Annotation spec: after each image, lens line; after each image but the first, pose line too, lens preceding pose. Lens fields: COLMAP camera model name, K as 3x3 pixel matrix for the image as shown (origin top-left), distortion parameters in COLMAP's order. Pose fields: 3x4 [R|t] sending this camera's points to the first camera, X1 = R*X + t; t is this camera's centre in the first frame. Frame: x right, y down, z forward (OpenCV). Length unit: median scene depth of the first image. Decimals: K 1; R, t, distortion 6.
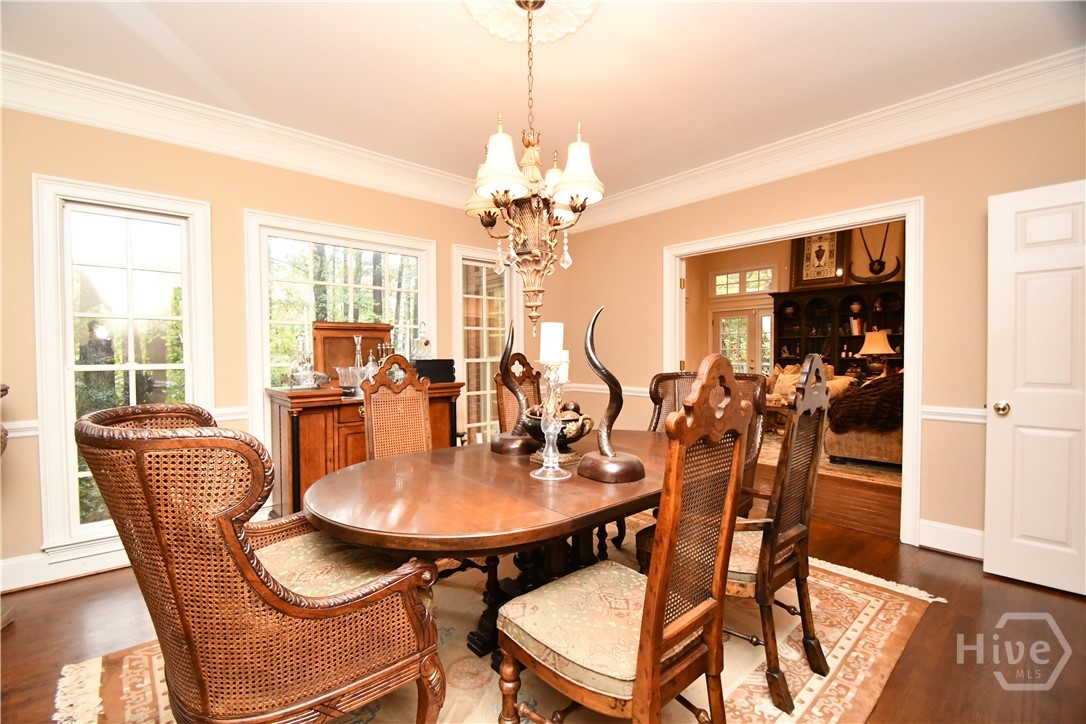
lens RADIAL K [[483.0, 0, 543.0], [0, 483.0, 362.0], [0, 0, 1]] dist [0.000550, -0.000384]
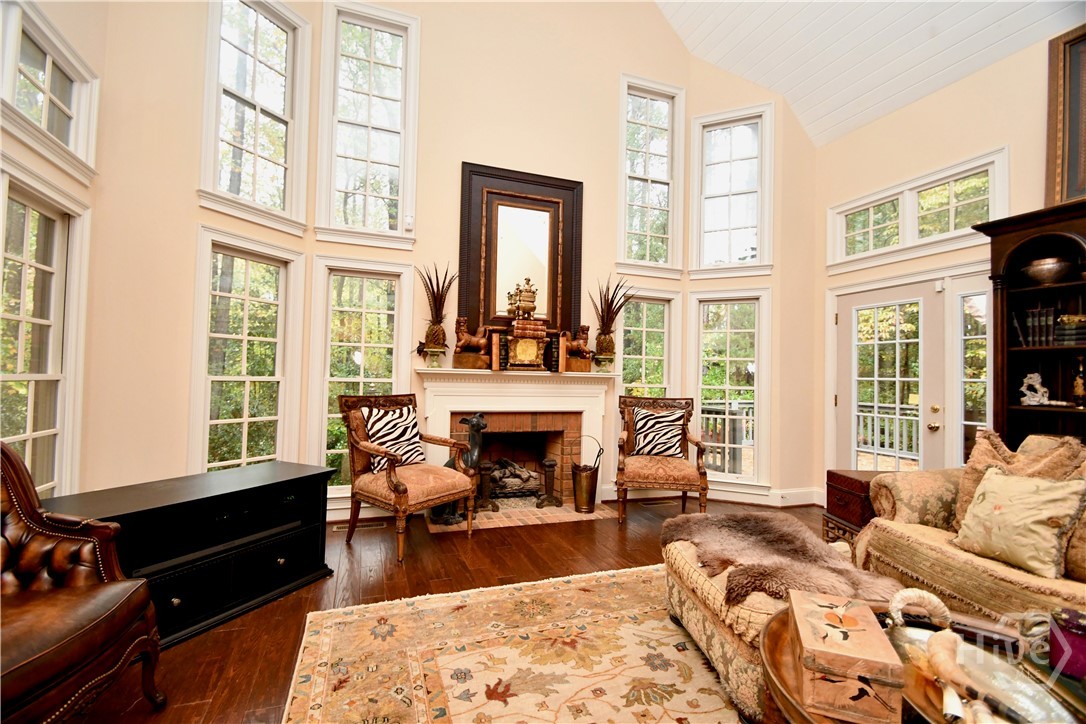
lens RADIAL K [[476.8, 0, 532.1], [0, 476.8, 363.1], [0, 0, 1]] dist [0.002351, -0.010958]
pose [[0.920832, 0.015974, -0.389631, 0.167112], [-0.033847, 0.998664, -0.039050, -0.008181], [0.388487, 0.049147, 0.920143, 0.303668]]
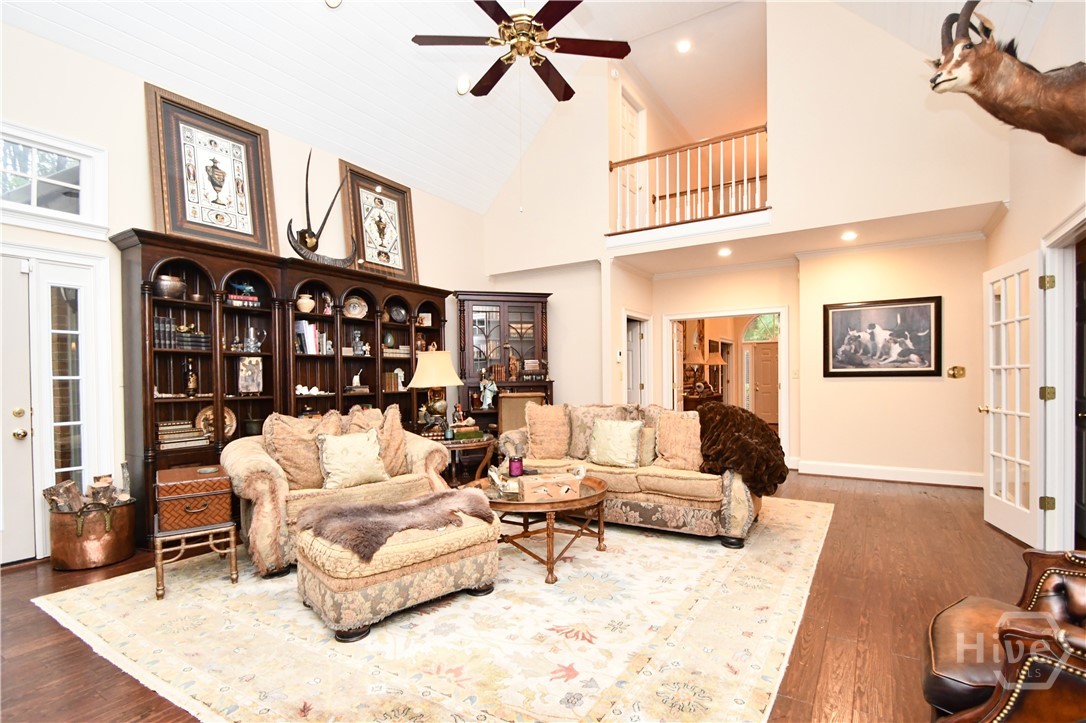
lens RADIAL K [[510.3, 0, 546.4], [0, 510.3, 384.7], [0, 0, 1]] dist [0.000820, -0.000054]
pose [[-0.264832, -0.002192, 0.964292, 0.003294], [0.024805, 0.999651, 0.009085, -0.009327], [-0.963975, 0.026325, -0.264686, 0.437558]]
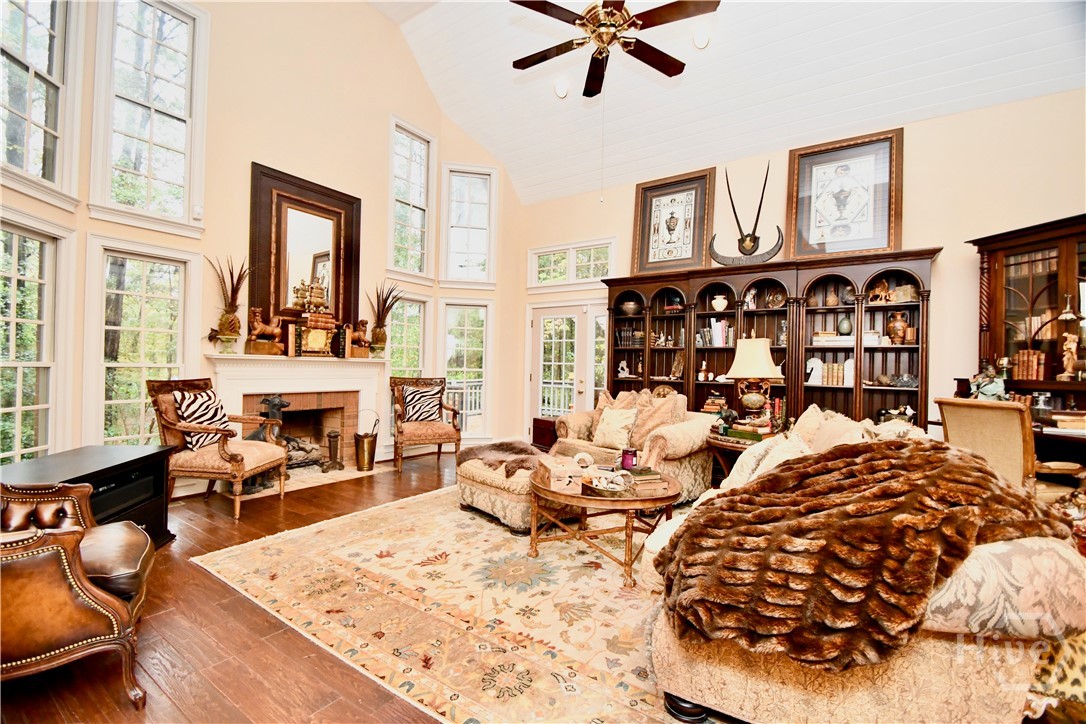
lens RADIAL K [[468.3, 0, 543.0], [0, 468.3, 362.0], [0, 0, 1]] dist [-0.001572, -0.000212]
pose [[0.971976, 0.029506, 0.233221, 0.134558], [-0.024370, 0.999393, -0.024875, -0.006837], [-0.233813, 0.018494, 0.972106, 0.220127]]
